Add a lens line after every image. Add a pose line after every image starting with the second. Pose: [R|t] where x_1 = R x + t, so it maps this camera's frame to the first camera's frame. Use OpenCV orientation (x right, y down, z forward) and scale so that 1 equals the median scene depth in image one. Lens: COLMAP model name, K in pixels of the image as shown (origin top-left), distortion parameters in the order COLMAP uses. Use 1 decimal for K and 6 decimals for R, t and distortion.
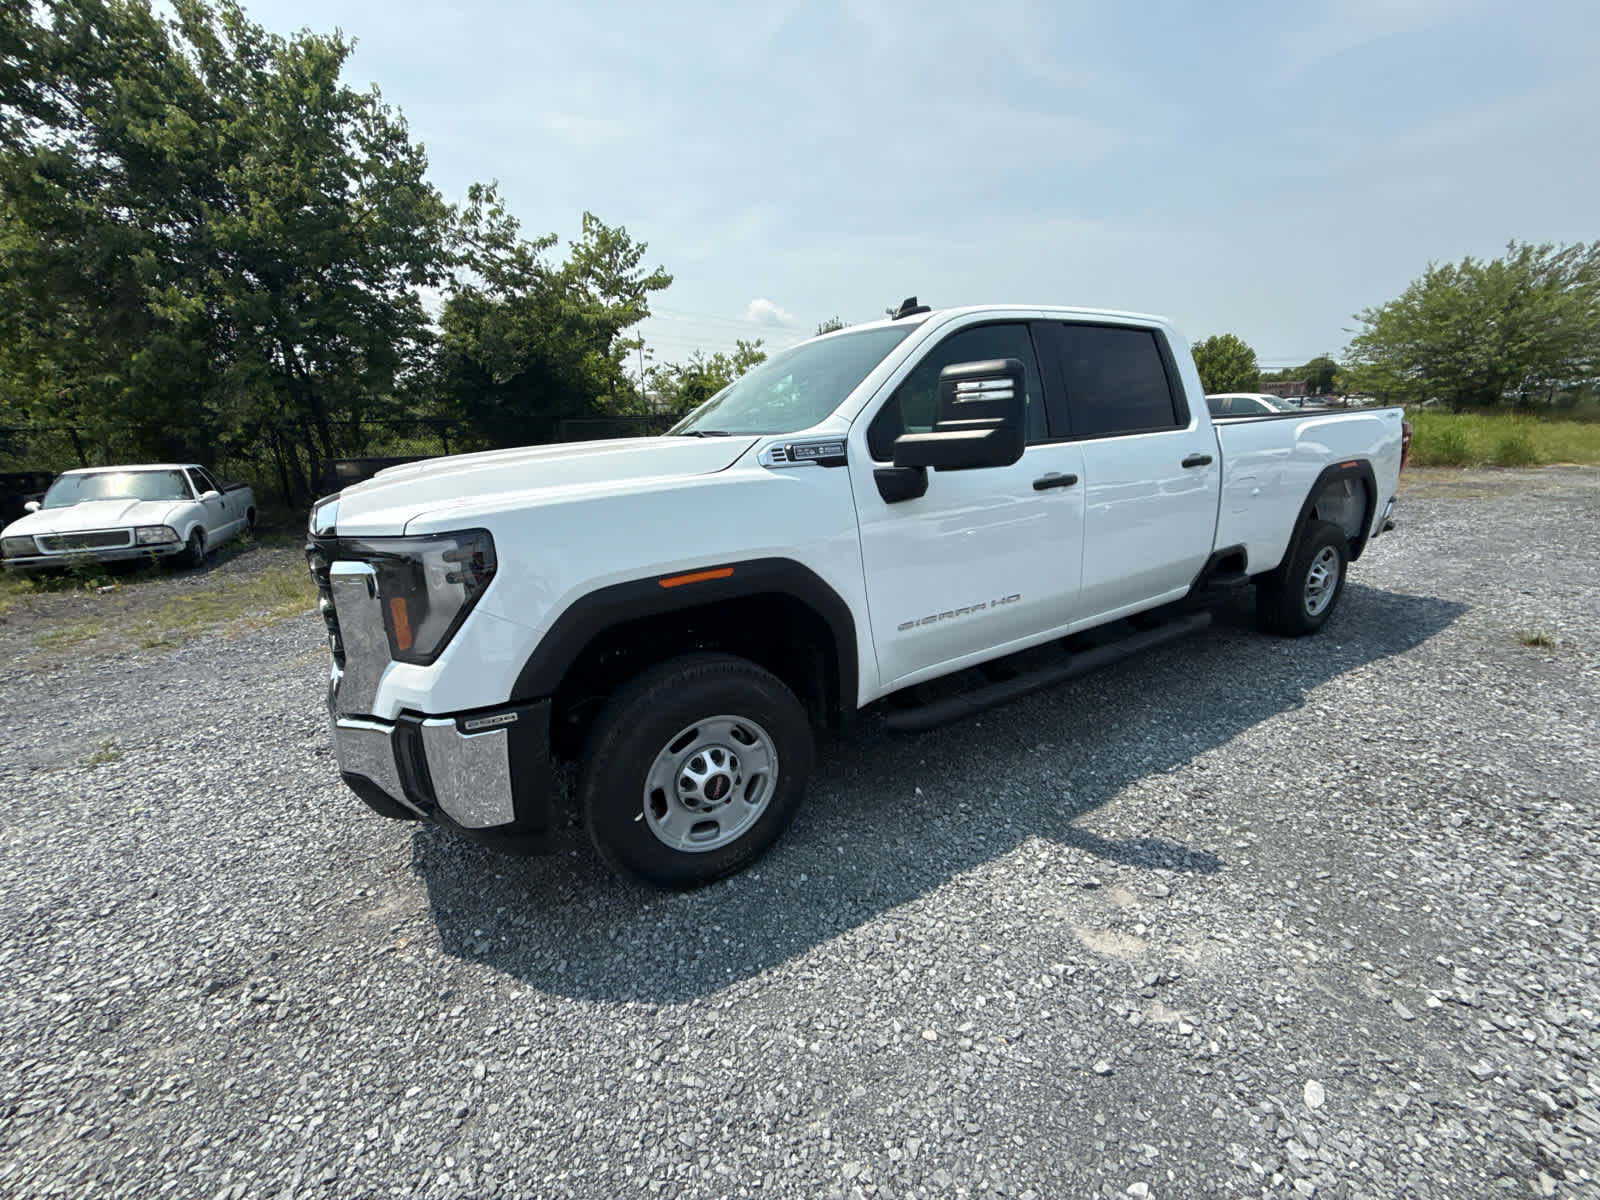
lens RADIAL K [[627.1, 0, 804.0], [0, 627.1, 595.1], [0, 0, 1]] dist [0.000930, 0.000086]
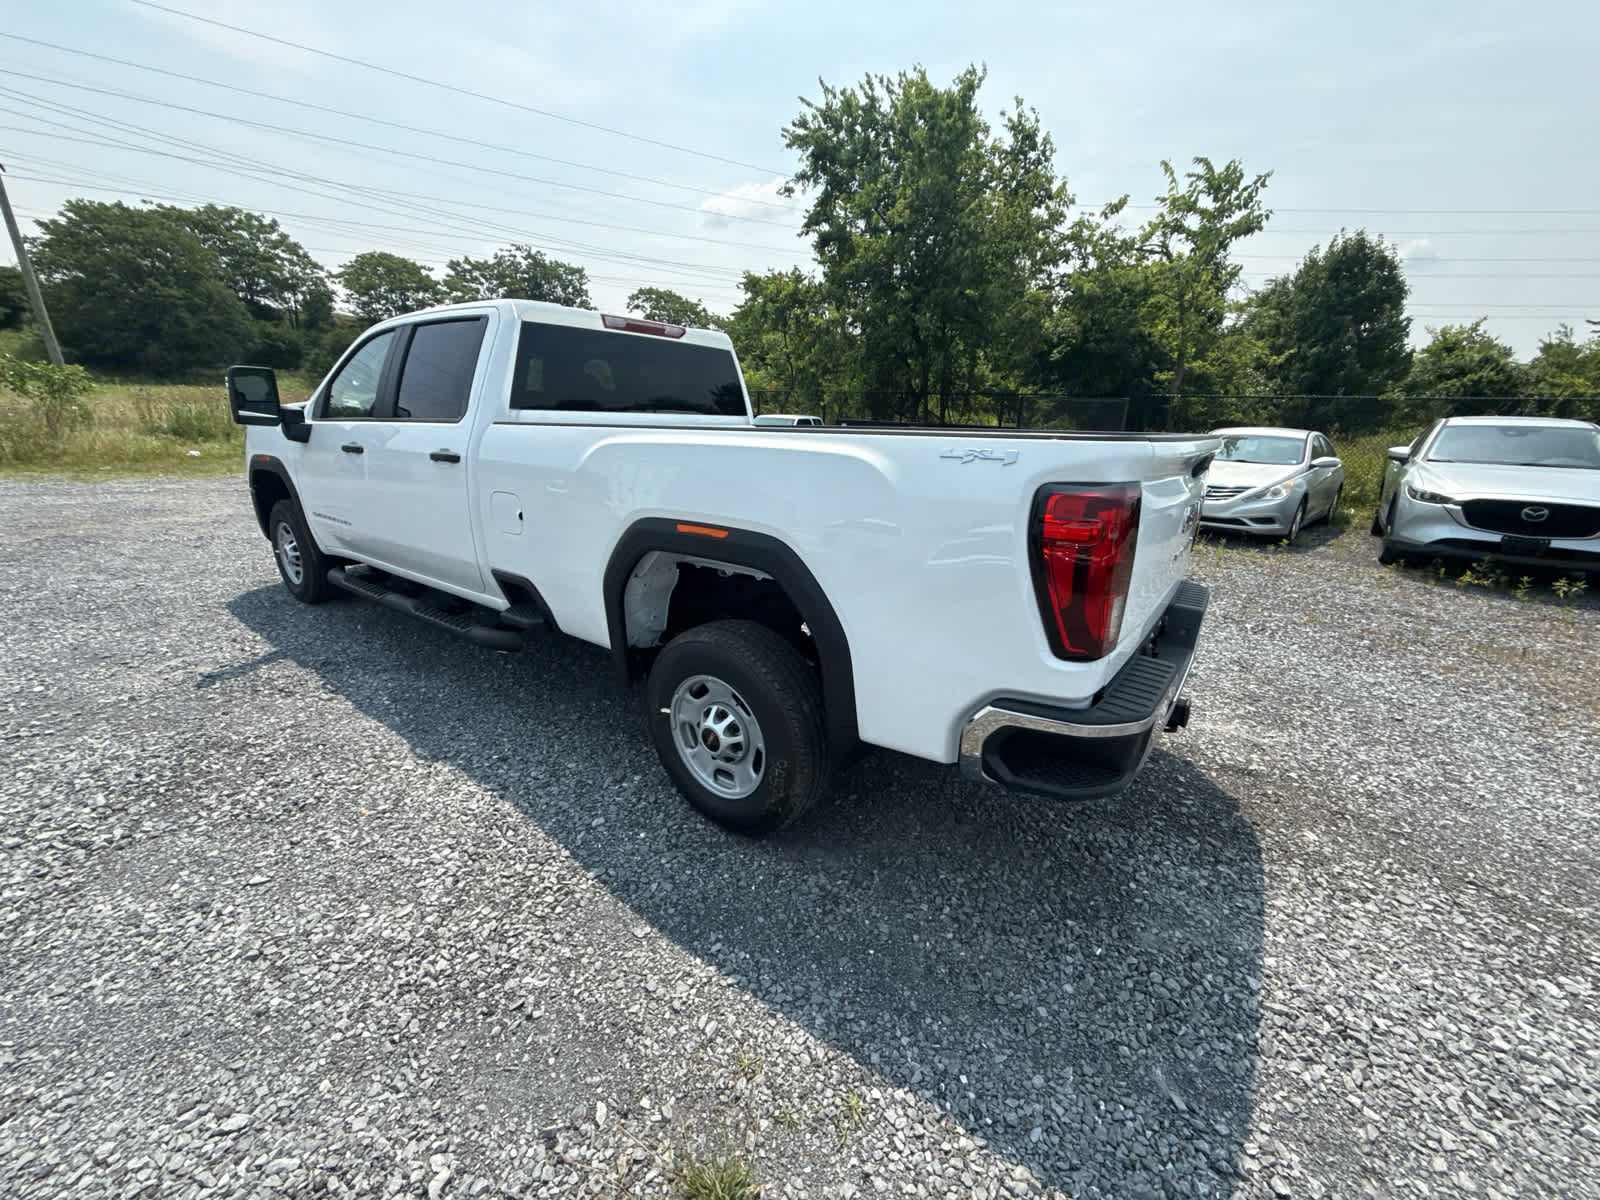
lens RADIAL K [[627.1, 0, 807.1], [0, 627.1, 598.4], [0, 0, 1]] dist [0.000930, 0.000086]
pose [[0.389693, 0.314405, -0.865615, 2.118214], [-0.274401, 0.936869, 0.216752, -0.453999], [0.879115, 0.153059, 0.451364, 1.323217]]
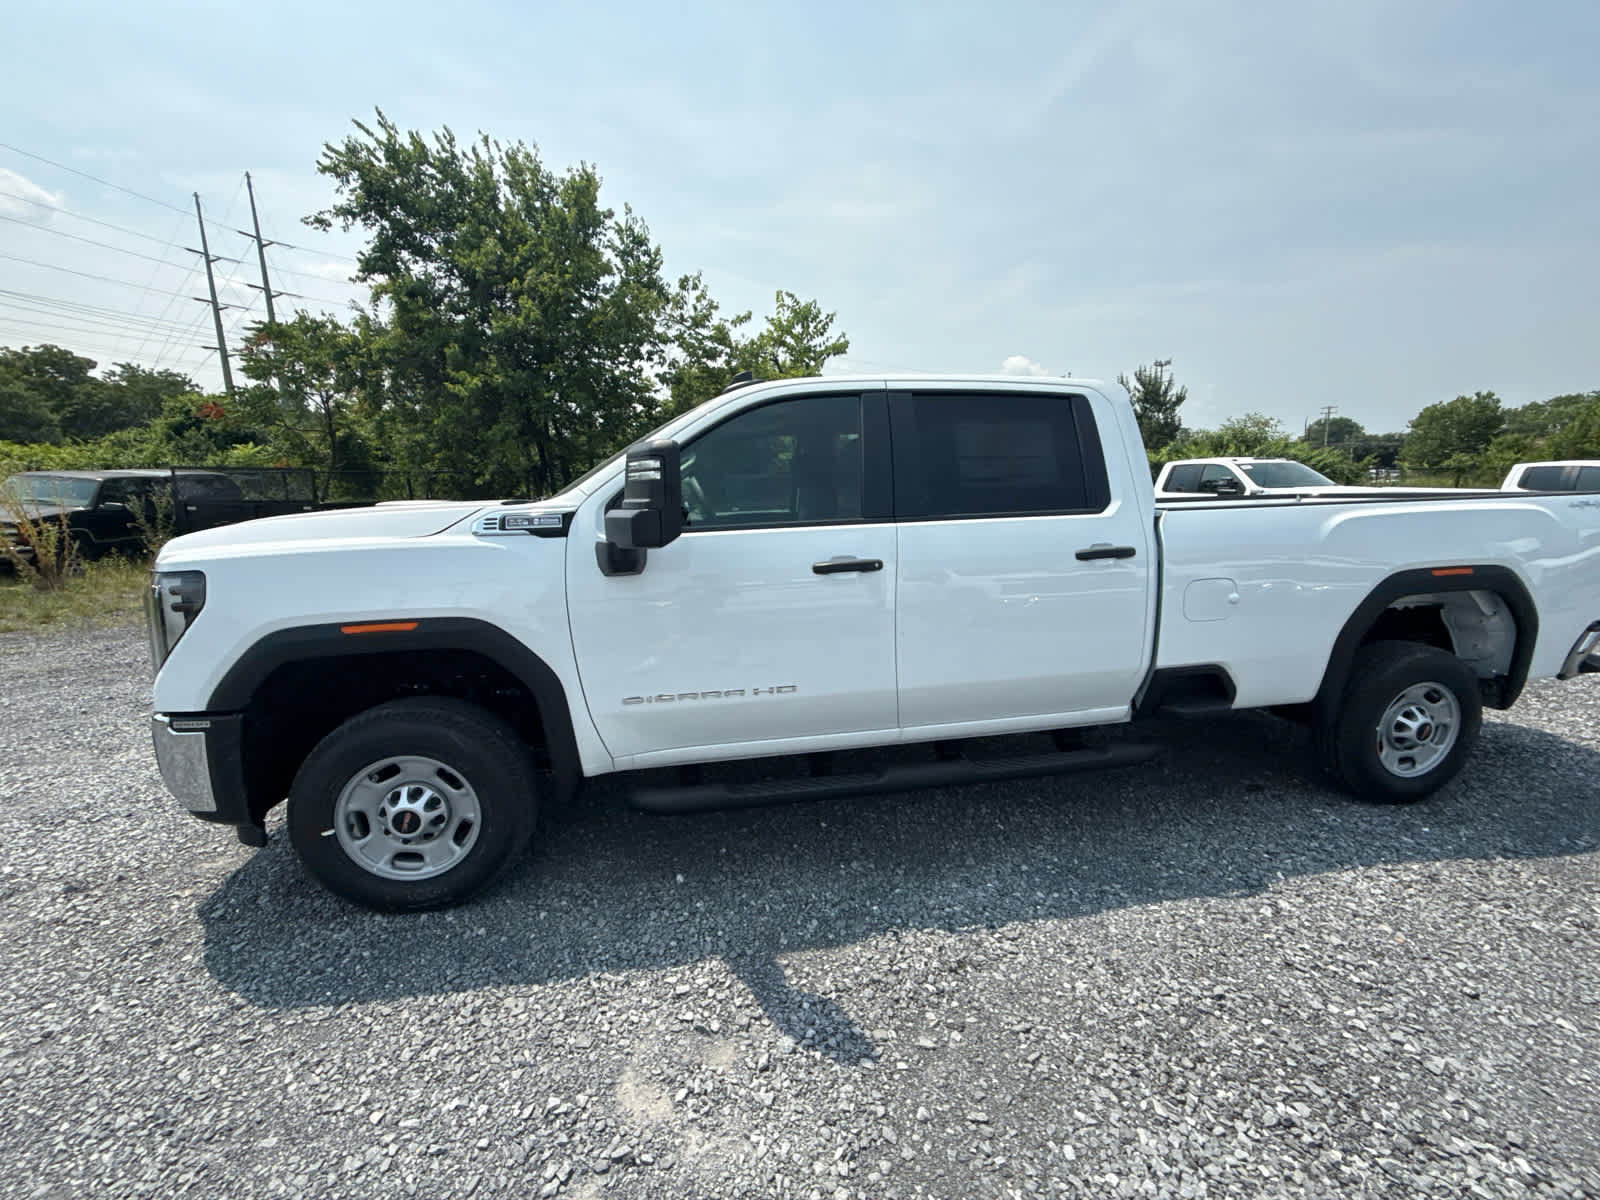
lens RADIAL K [[627.1, 0, 805.1], [0, 627.1, 599.3], [0, 0, 1]] dist [0.000930, 0.000086]
pose [[0.934243, 0.093736, -0.344098, 0.666908], [-0.119416, 0.991366, -0.054162, -0.078981], [0.336050, 0.091692, 0.937370, 0.141032]]
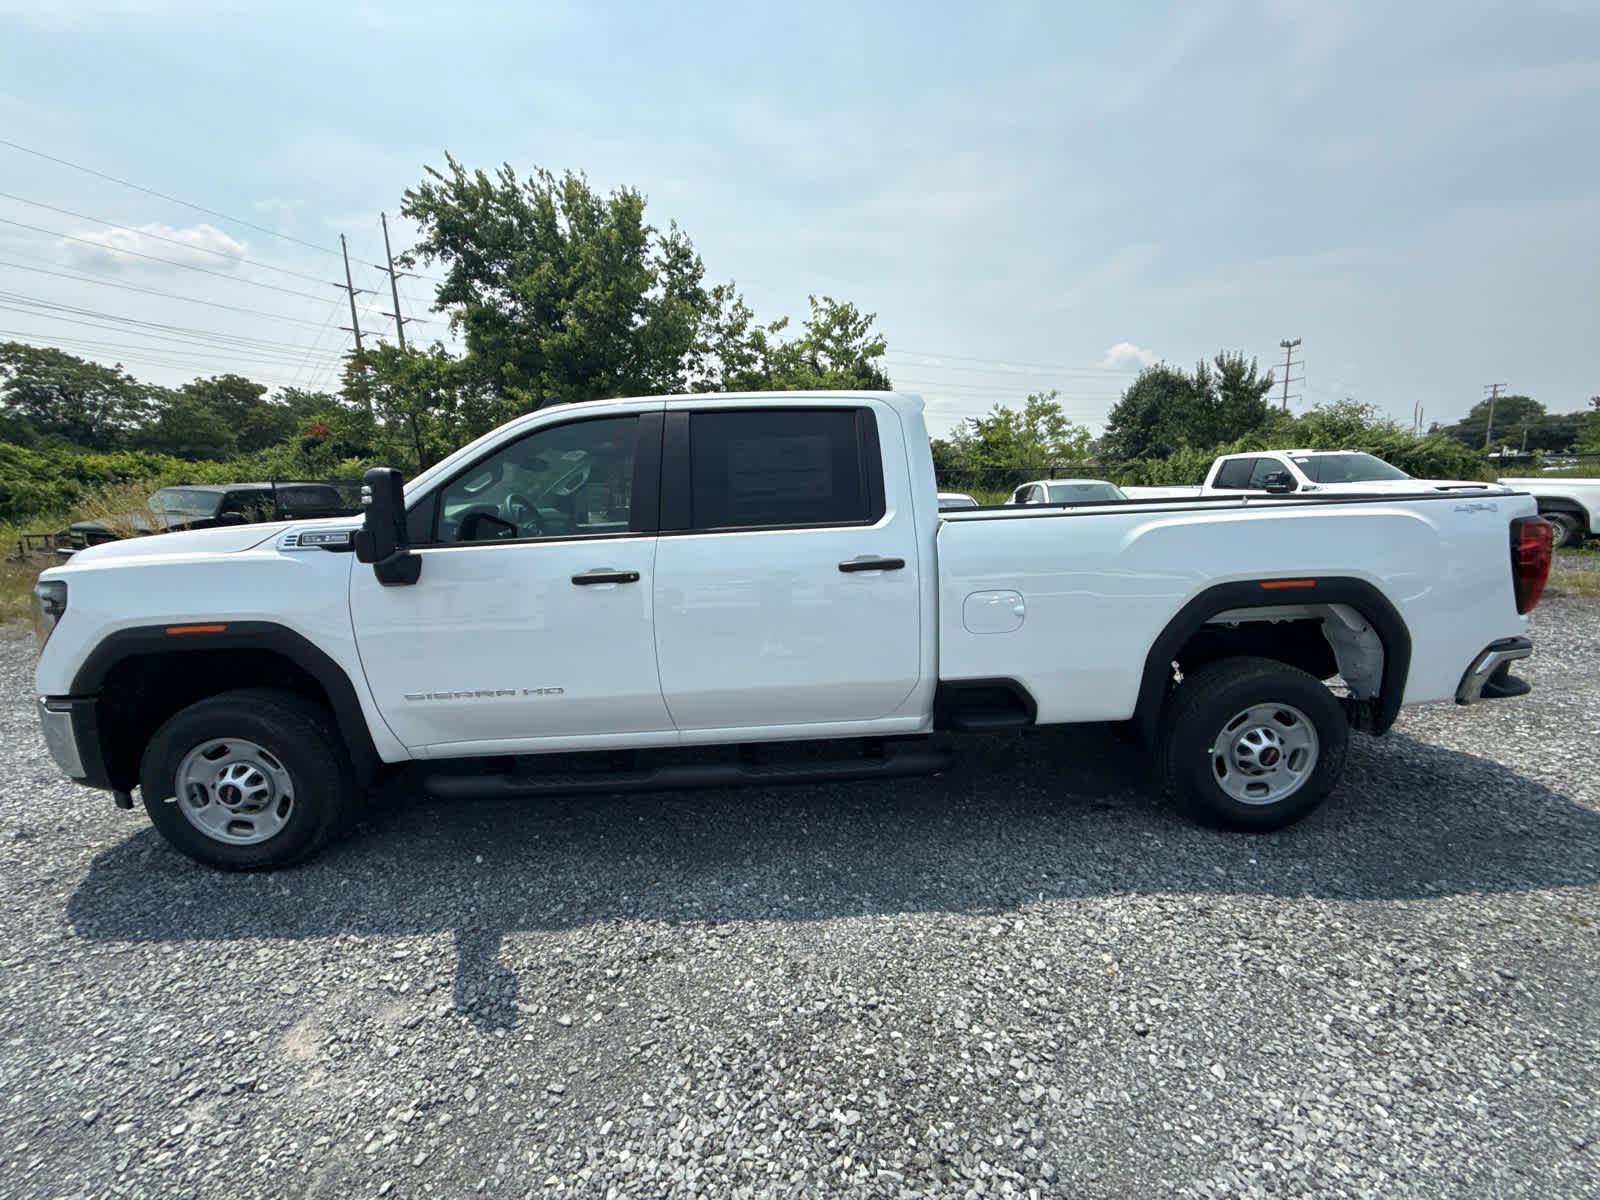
lens RADIAL K [[627.1, 0, 804.3], [0, 627.1, 598.7], [0, 0, 1]] dist [0.000930, 0.000086]
pose [[0.876096, 0.100962, -0.471448, 1.142171], [-0.134016, 0.990289, -0.036971, -0.156090], [0.463137, 0.095572, 0.881119, 0.297848]]
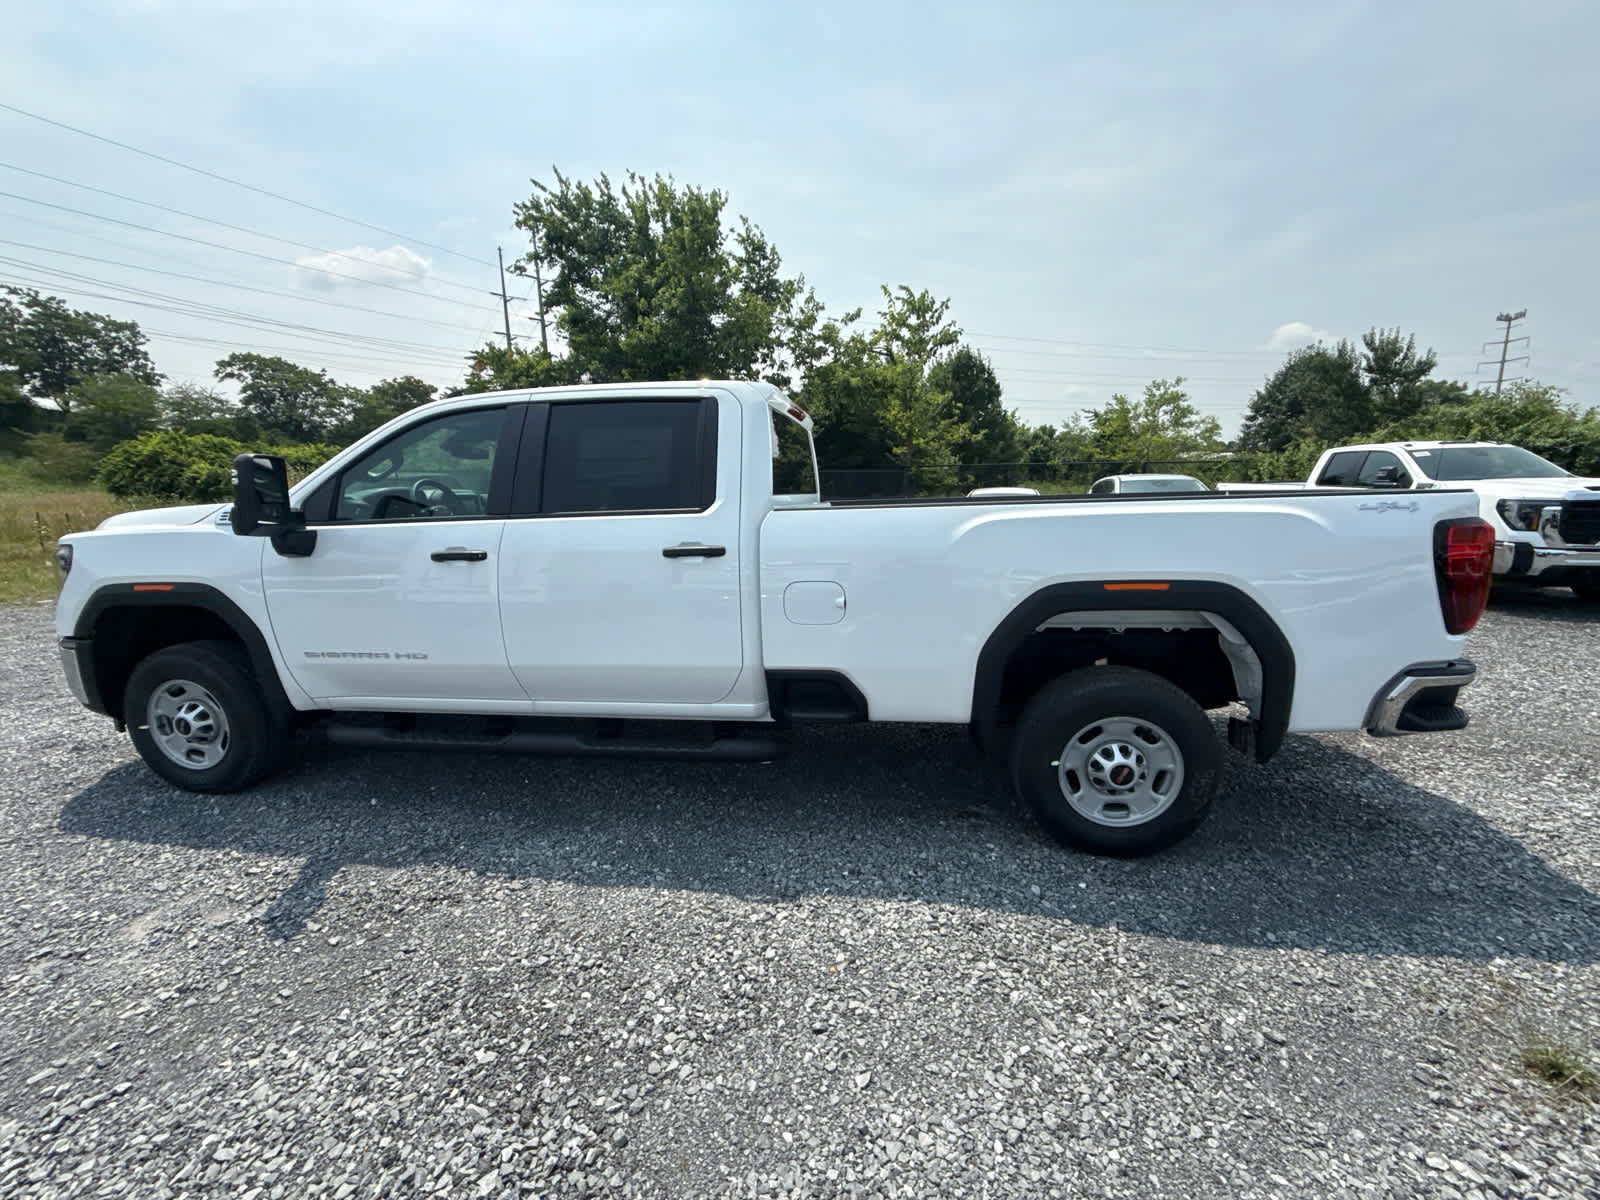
lens RADIAL K [[627.1, 0, 805.3], [0, 627.1, 596.2], [0, 0, 1]] dist [0.000930, 0.000086]
pose [[0.776169, 0.139626, -0.614870, 1.539407], [-0.178861, 0.983871, -0.002363, -0.219557], [0.604624, 0.111810, 0.788625, 0.531108]]
